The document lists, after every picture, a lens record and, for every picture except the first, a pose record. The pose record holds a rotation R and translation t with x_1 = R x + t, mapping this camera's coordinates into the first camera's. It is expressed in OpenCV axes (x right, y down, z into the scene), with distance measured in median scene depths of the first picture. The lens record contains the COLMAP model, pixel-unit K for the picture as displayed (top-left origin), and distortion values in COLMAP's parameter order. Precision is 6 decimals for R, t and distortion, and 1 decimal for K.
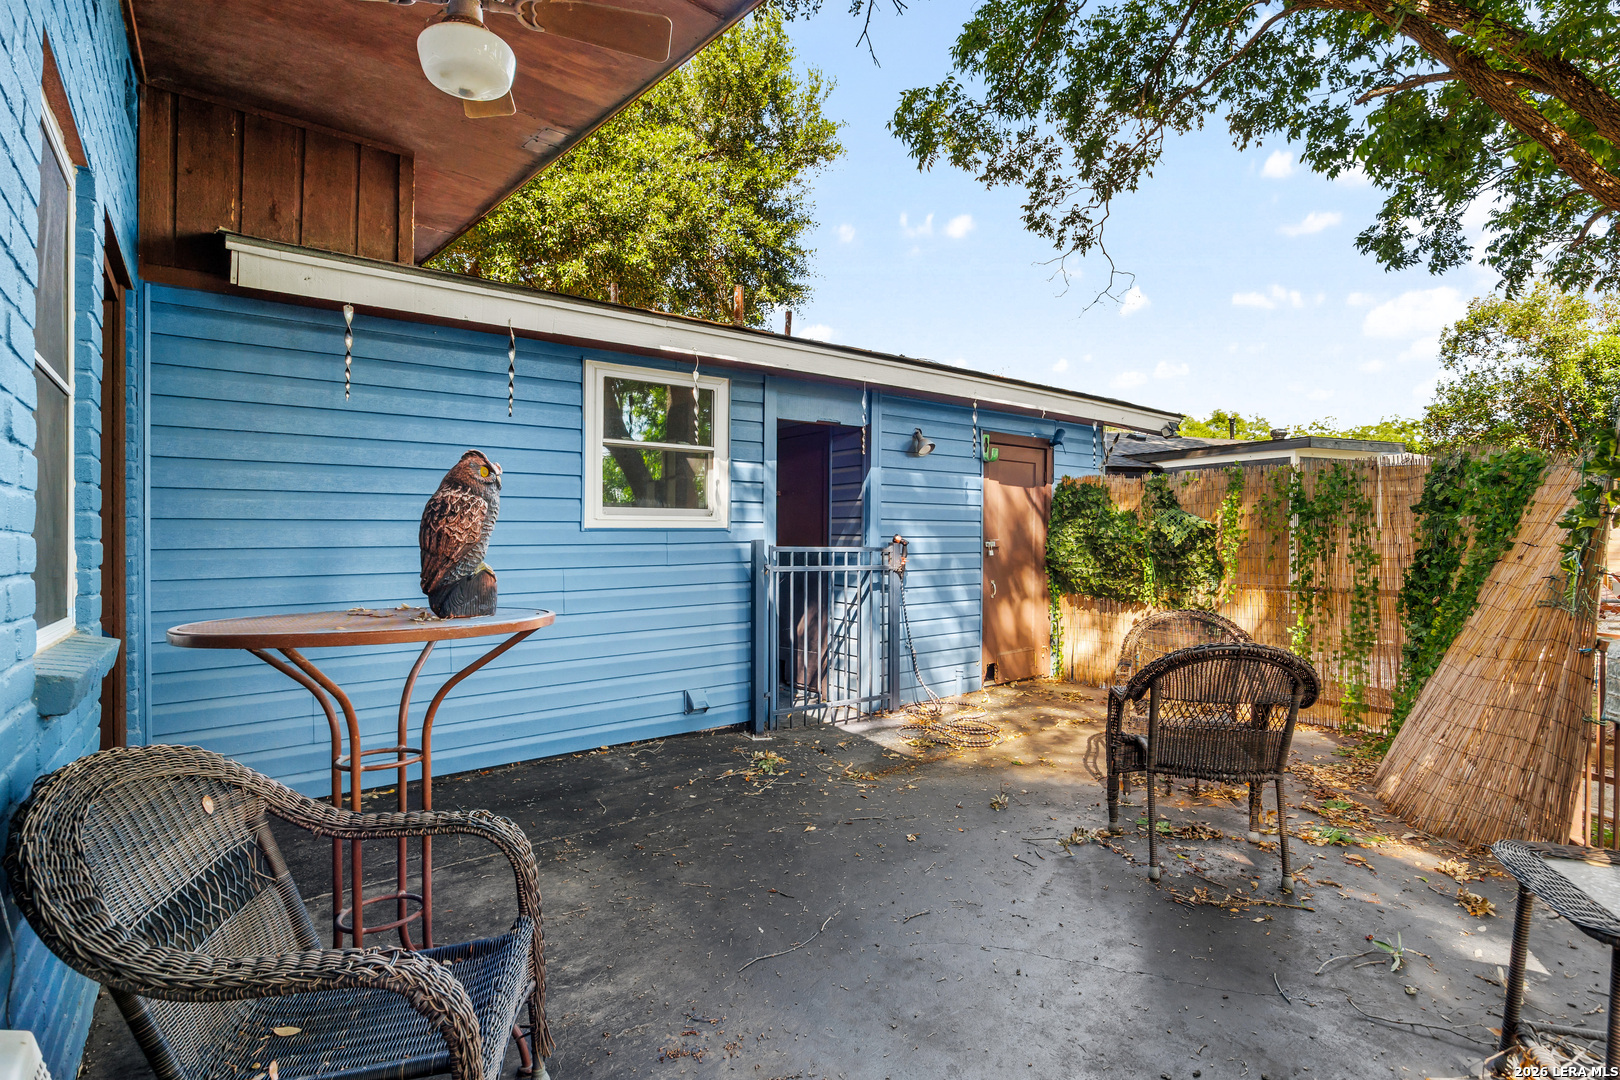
lens RADIAL K [[781.4, 0, 835.1], [0, 781.4, 541.7], [0, 0, 1]] dist [-0.000334, -0.000065]
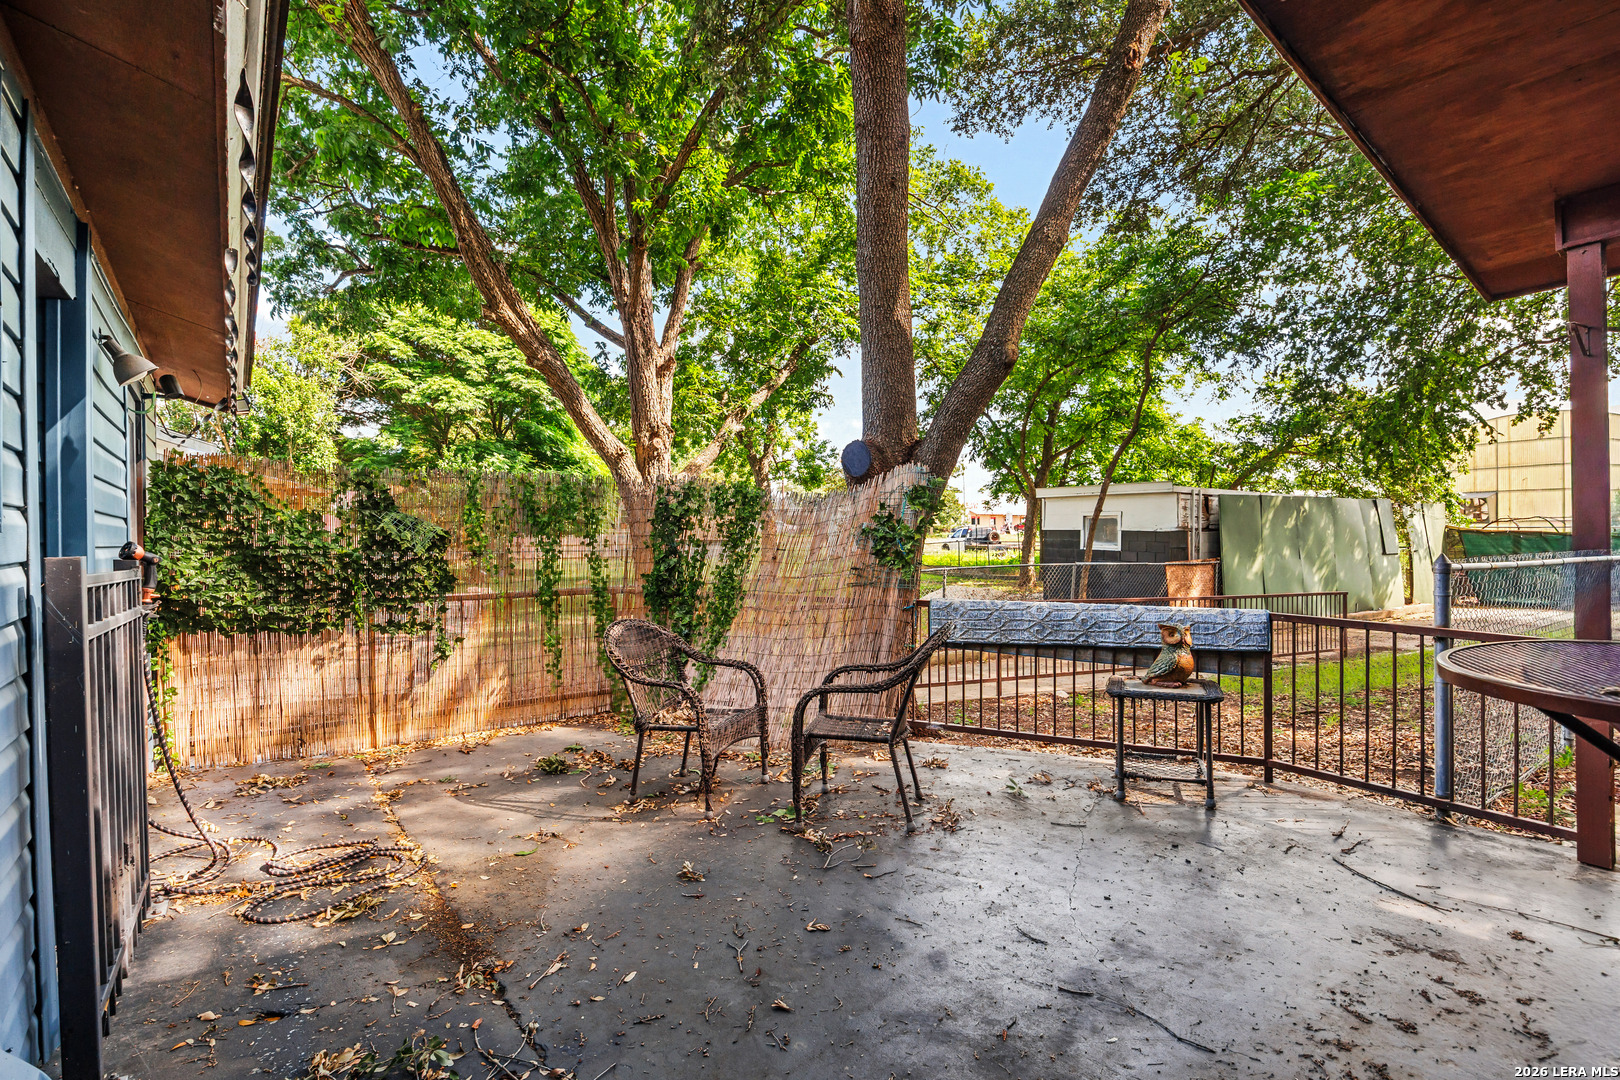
lens RADIAL K [[781.4, 0, 835.1], [0, 781.4, 541.7], [0, 0, 1]] dist [-0.000334, -0.000065]
pose [[0.017421, -0.001165, 0.999848, -0.441413], [0.012953, 0.999916, 0.000939, -0.004588], [-0.999764, 0.012934, 0.017434, 0.625407]]
